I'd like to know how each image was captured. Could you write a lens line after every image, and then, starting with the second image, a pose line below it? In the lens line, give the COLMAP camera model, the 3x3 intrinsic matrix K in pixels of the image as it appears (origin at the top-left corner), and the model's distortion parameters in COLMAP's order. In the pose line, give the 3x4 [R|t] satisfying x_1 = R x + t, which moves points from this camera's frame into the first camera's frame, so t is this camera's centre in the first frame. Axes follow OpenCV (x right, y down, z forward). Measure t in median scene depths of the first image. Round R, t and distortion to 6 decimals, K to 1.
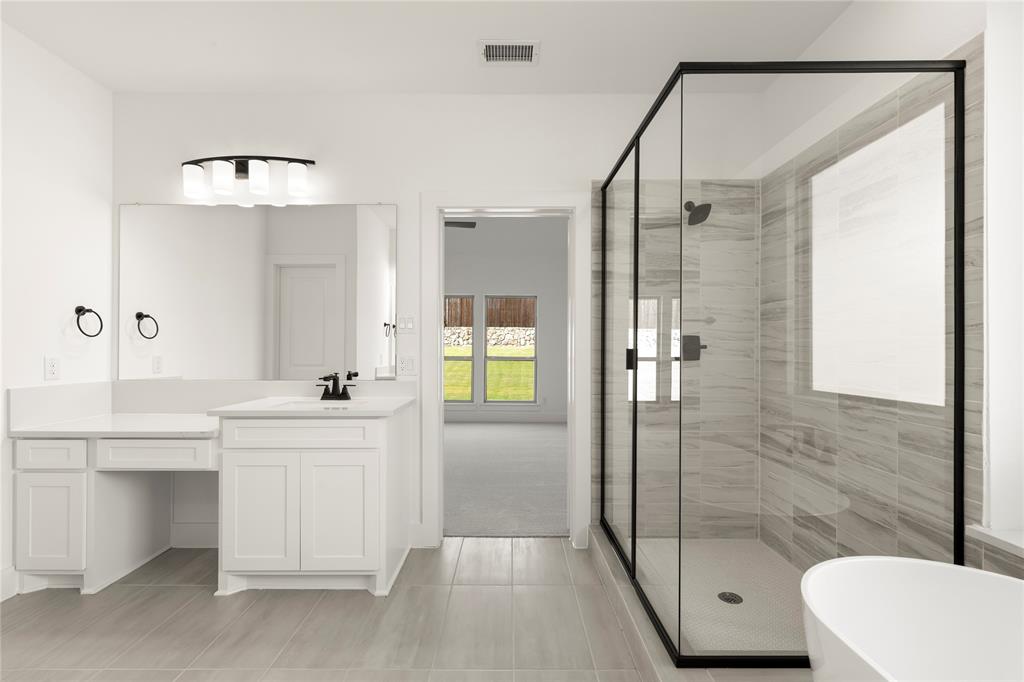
lens RADIAL K [[454.9, 0, 509.6], [0, 454.9, 344.6], [0, 0, 1]] dist [0.000363, -0.000177]
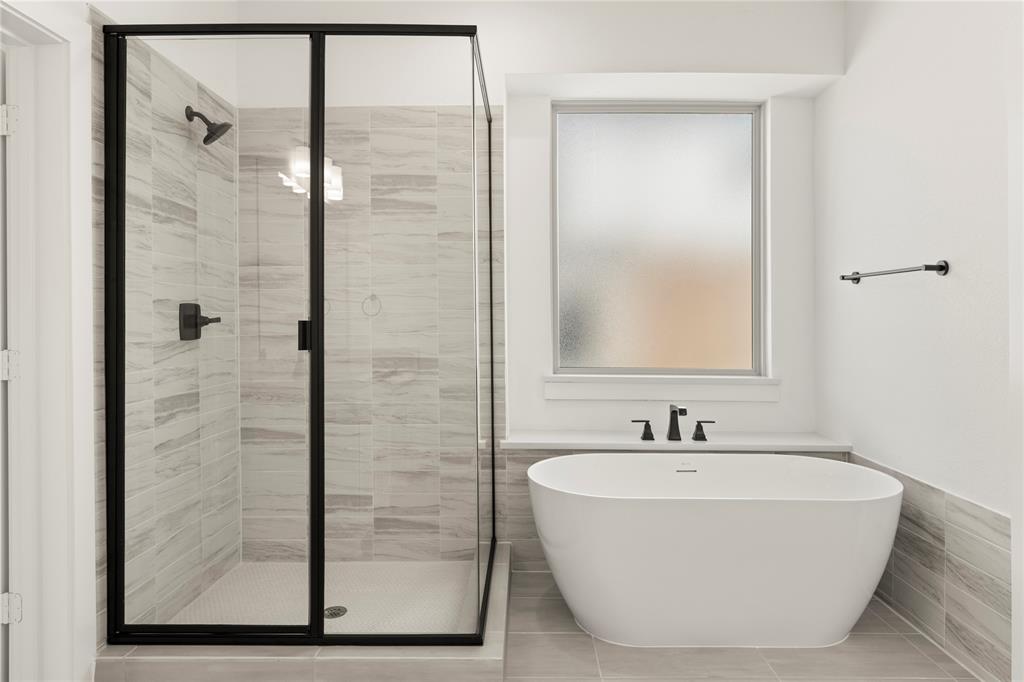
lens RADIAL K [[644.1, 0, 514.7], [0, 644.1, 319.3], [0, 0, 1]] dist [-0.010573, 0.000436]
pose [[0.010524, -0.001116, 0.999944, -0.765452], [0.000707, 0.999999, 0.001108, 0.004154], [-0.999944, 0.000696, 0.010525, 0.688611]]
